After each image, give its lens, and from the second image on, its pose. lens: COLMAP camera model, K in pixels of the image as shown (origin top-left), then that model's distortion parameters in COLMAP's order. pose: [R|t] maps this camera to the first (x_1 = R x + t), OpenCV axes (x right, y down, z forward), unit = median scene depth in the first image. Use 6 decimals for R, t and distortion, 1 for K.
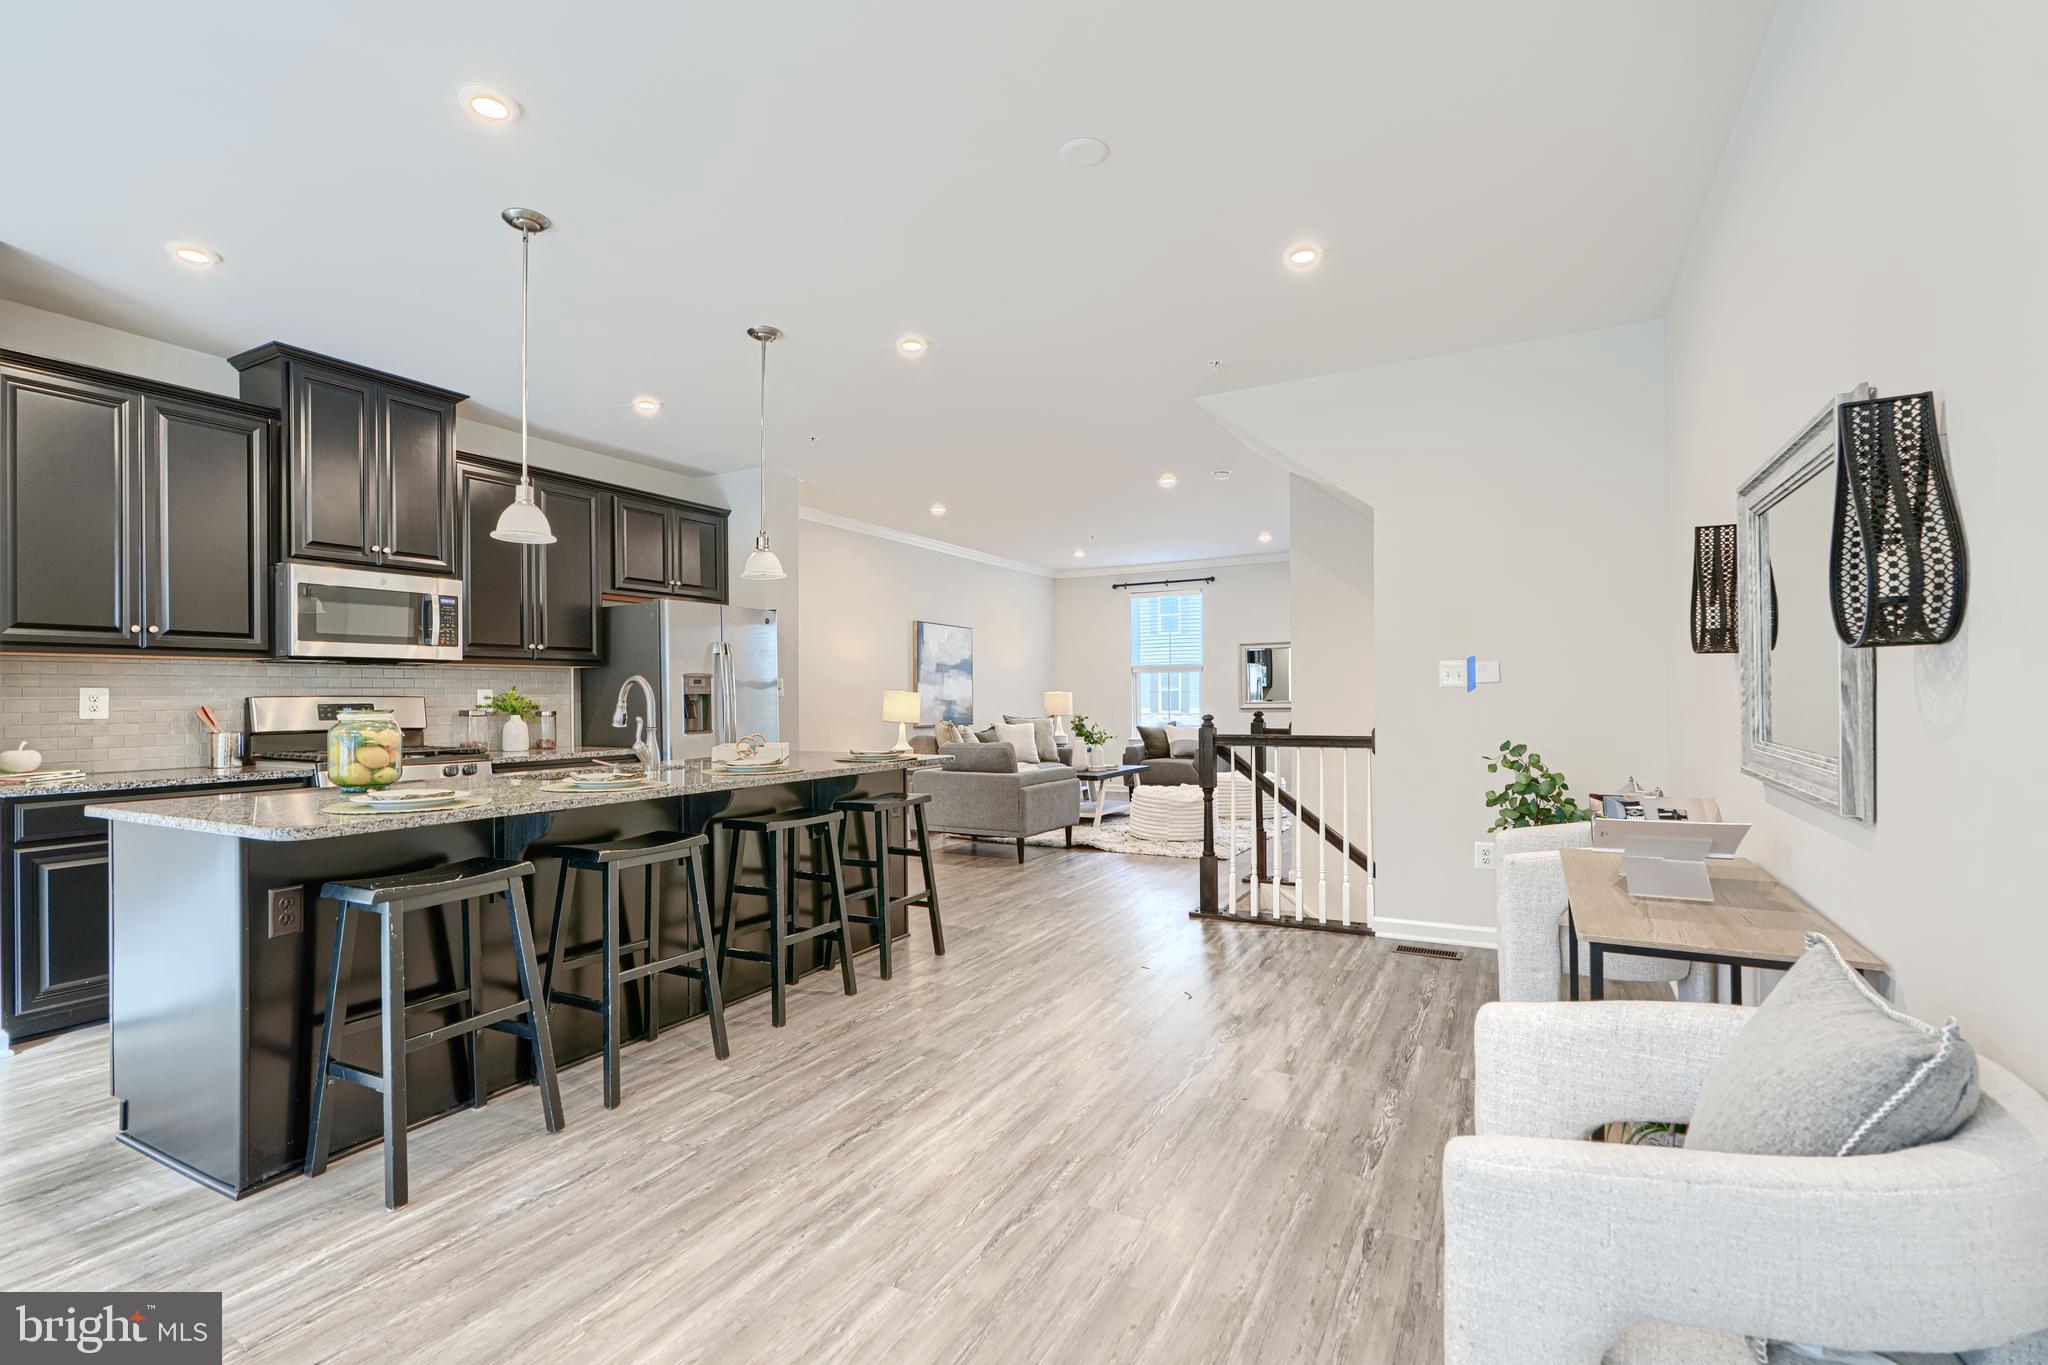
lens RADIAL K [[932.9, 0, 1017.1], [0, 932.9, 690.0], [0, 0, 1]] dist [0.001902, 0.000296]
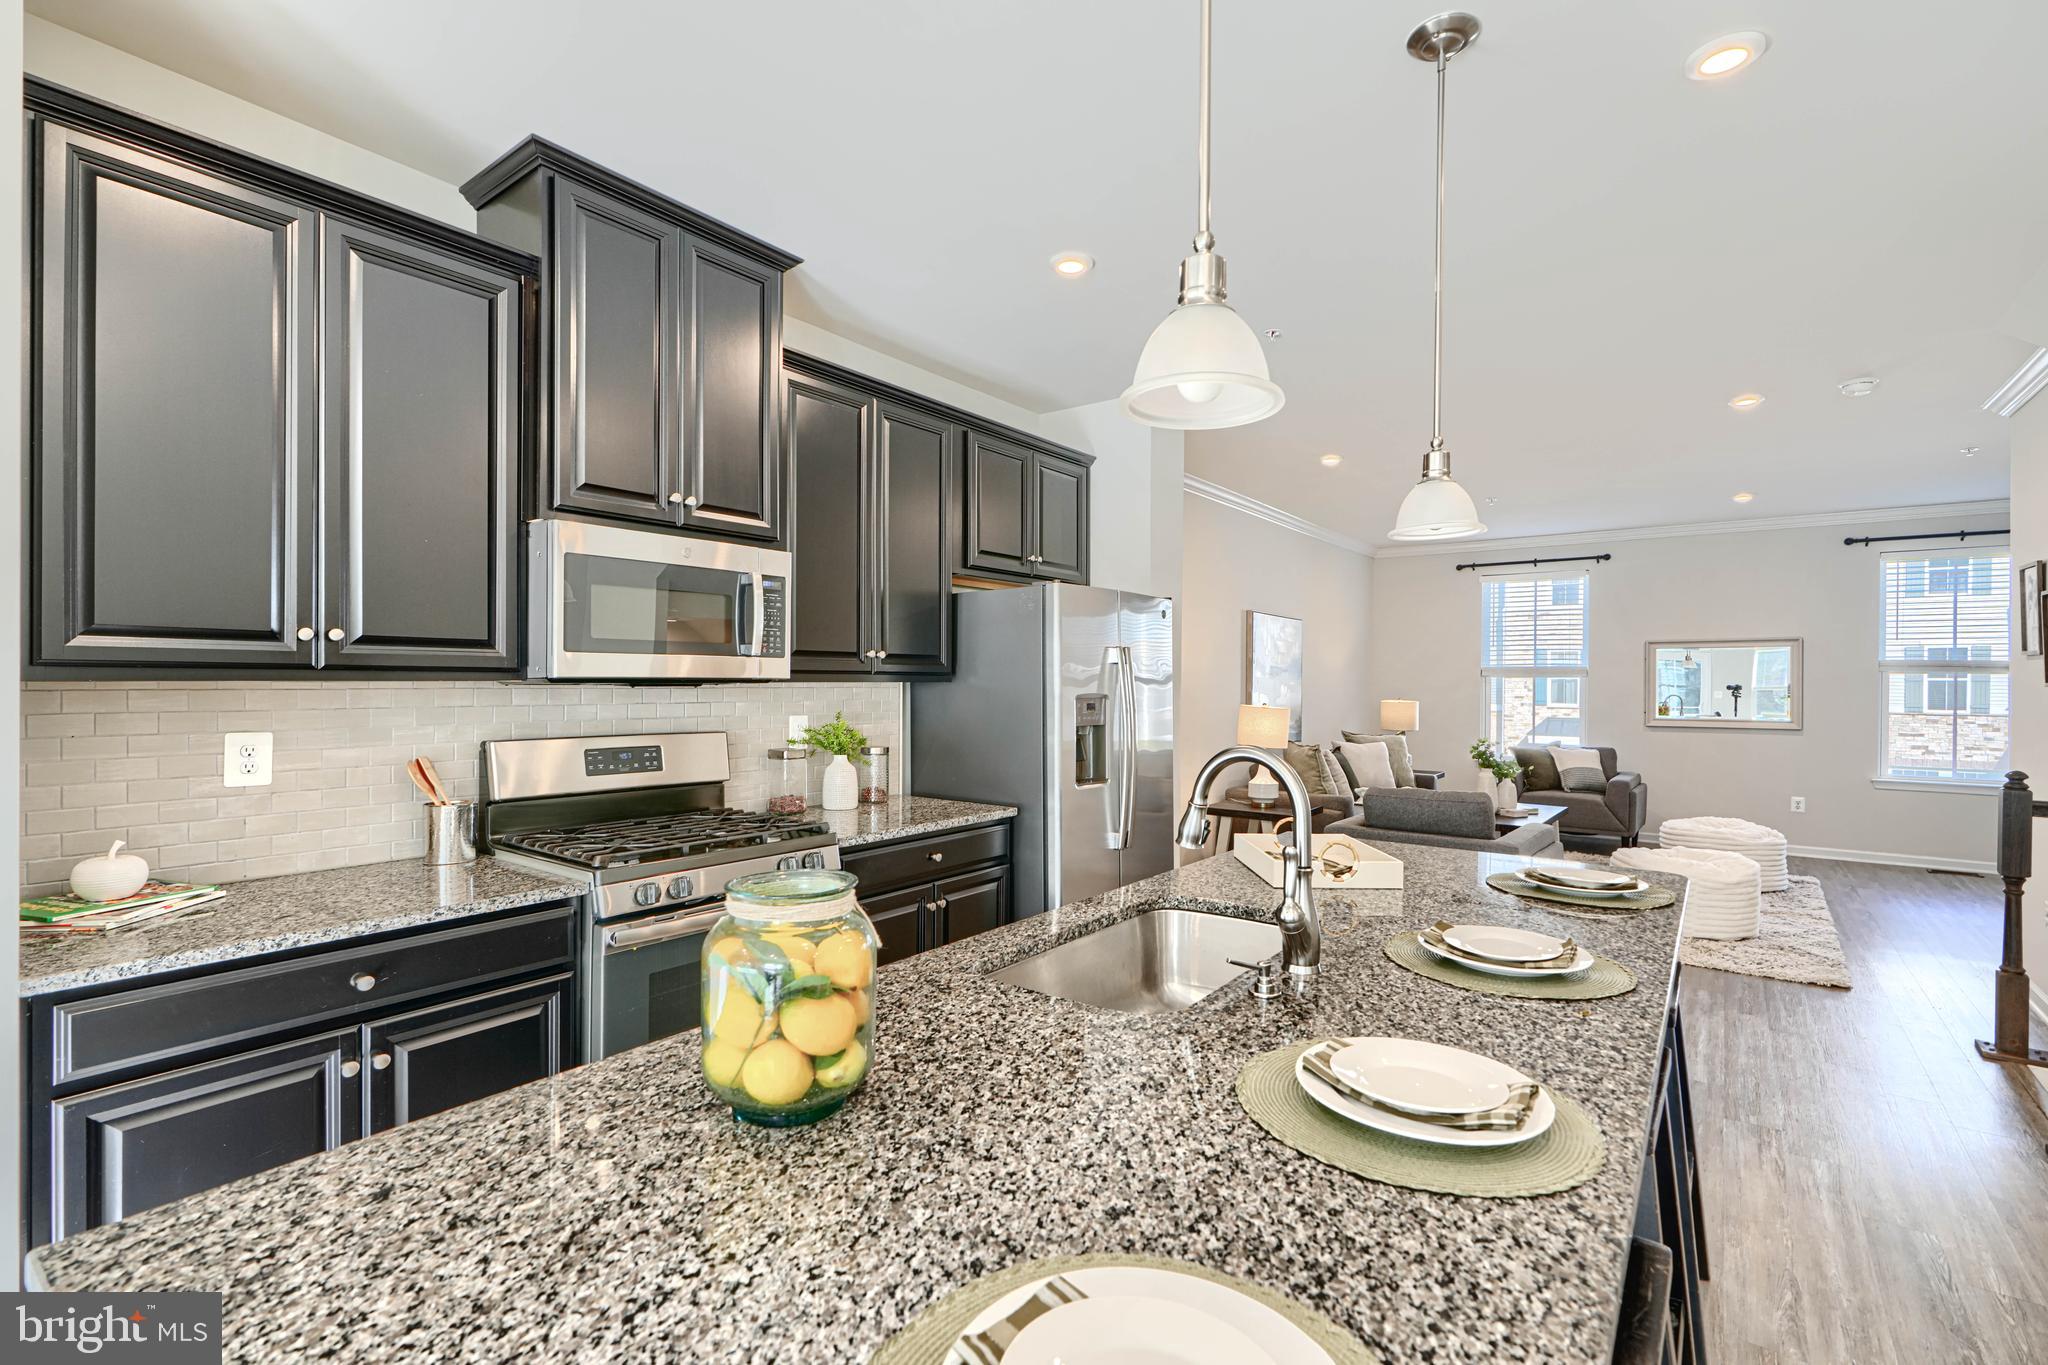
lens RADIAL K [[926.7, 0, 1031.8], [0, 926.7, 682.2], [0, 0, 1]] dist [0.002225, 0.000392]
pose [[0.989370, 0.016486, -0.144483, -0.368396], [-0.015164, 0.999833, 0.010248, -0.041217], [0.144628, -0.007948, 0.989454, 0.435620]]
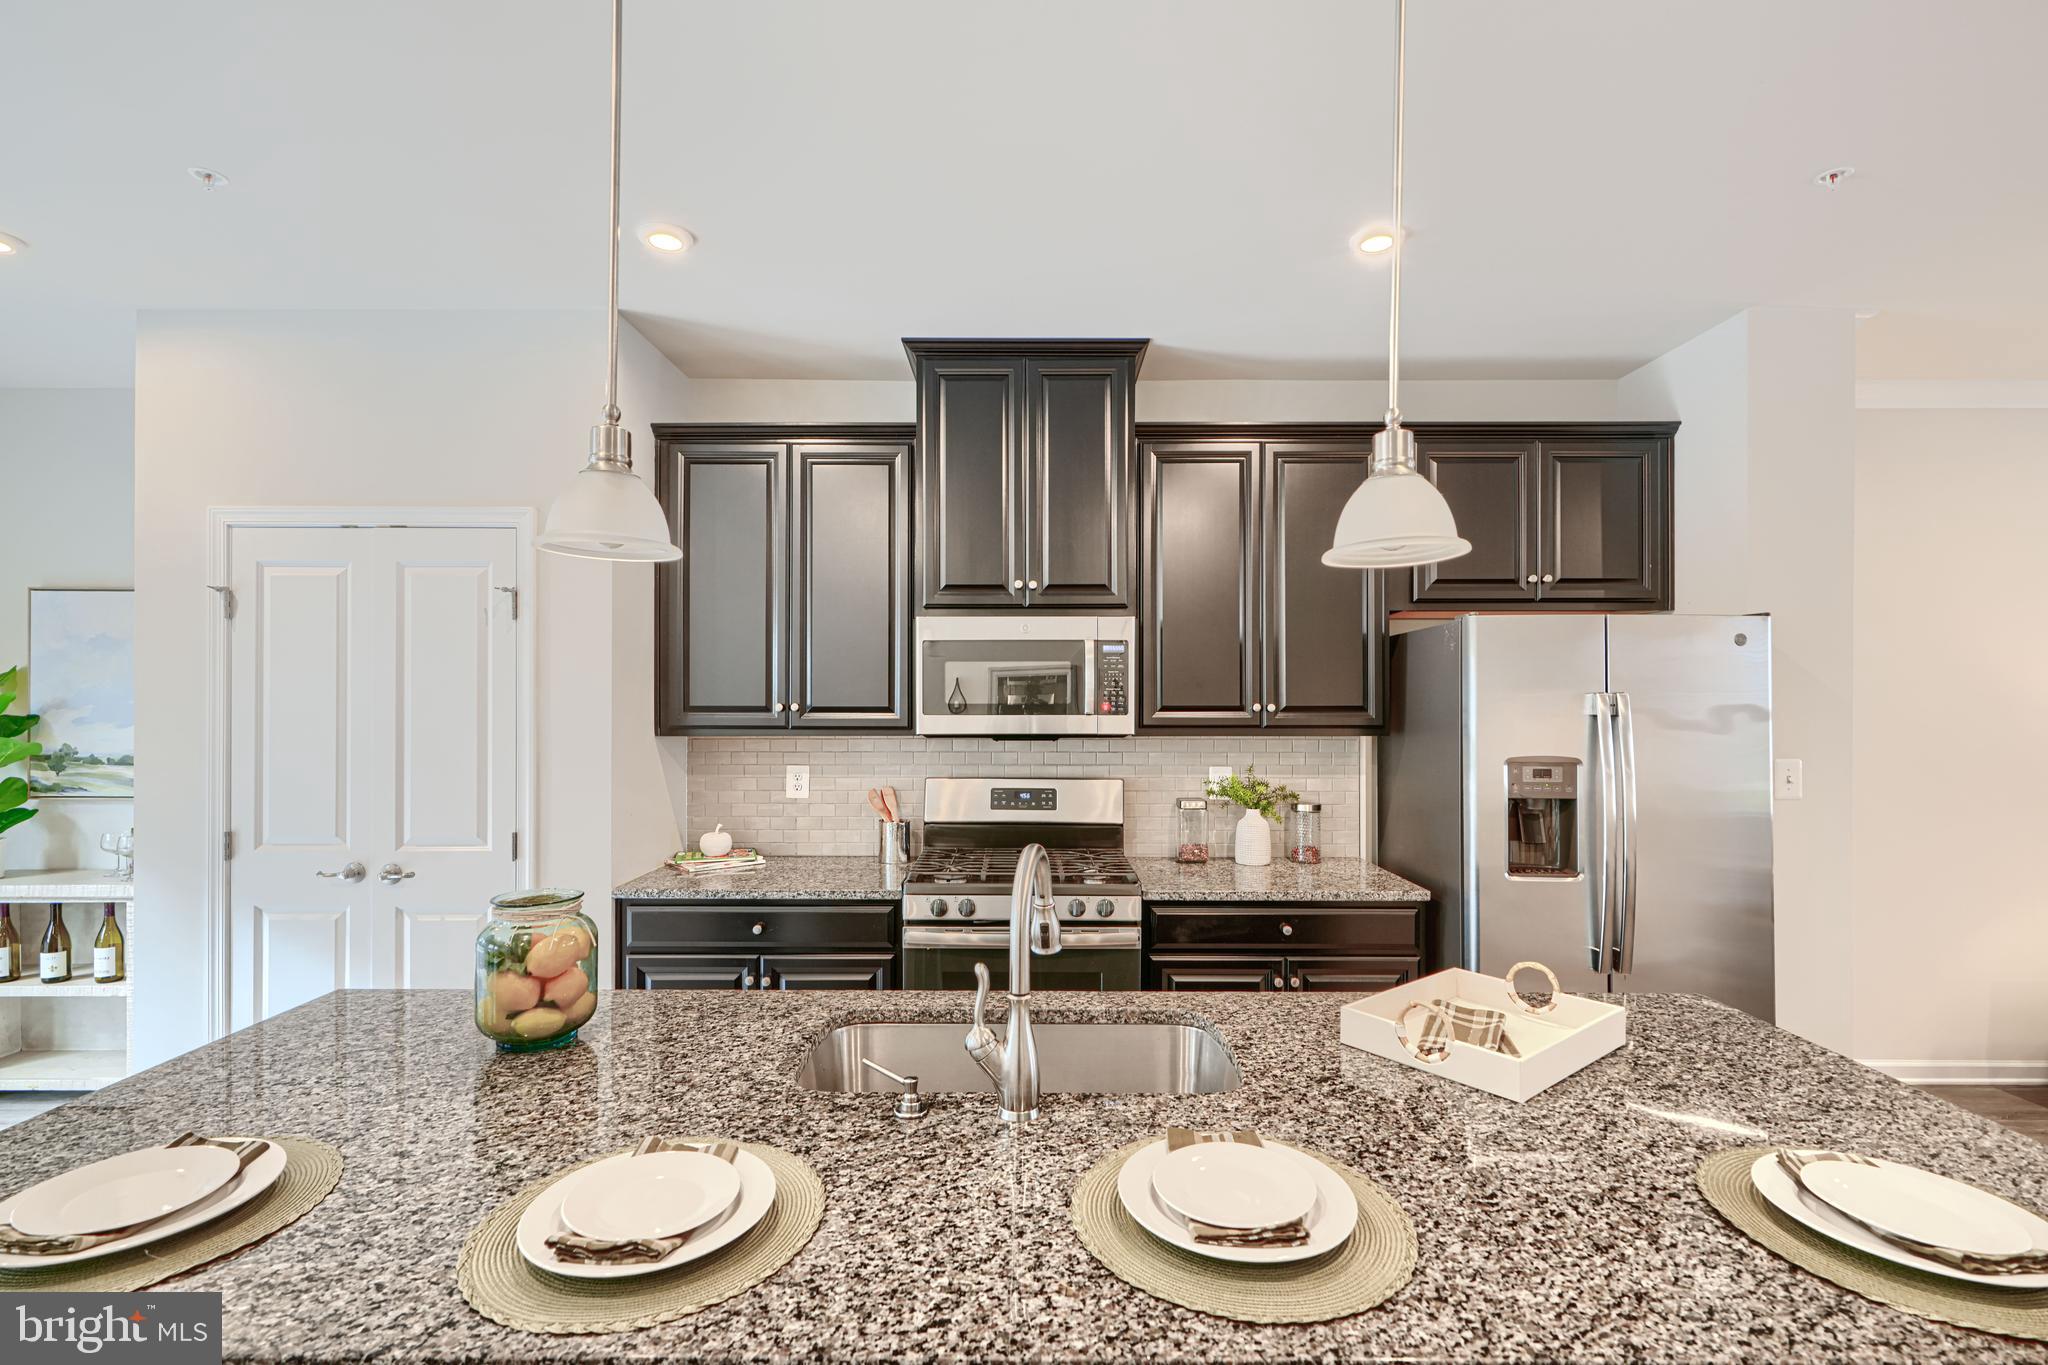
lens RADIAL K [[928.1, 0, 1029.8], [0, 928.1, 699.1], [0, 0, 1]] dist [0.000860, 0.000115]
pose [[0.474622, 0.006846, -0.880163, -0.043376], [-0.000062, 0.999970, 0.007745, -0.067176], [0.880190, -0.003622, 0.474608, 0.663110]]
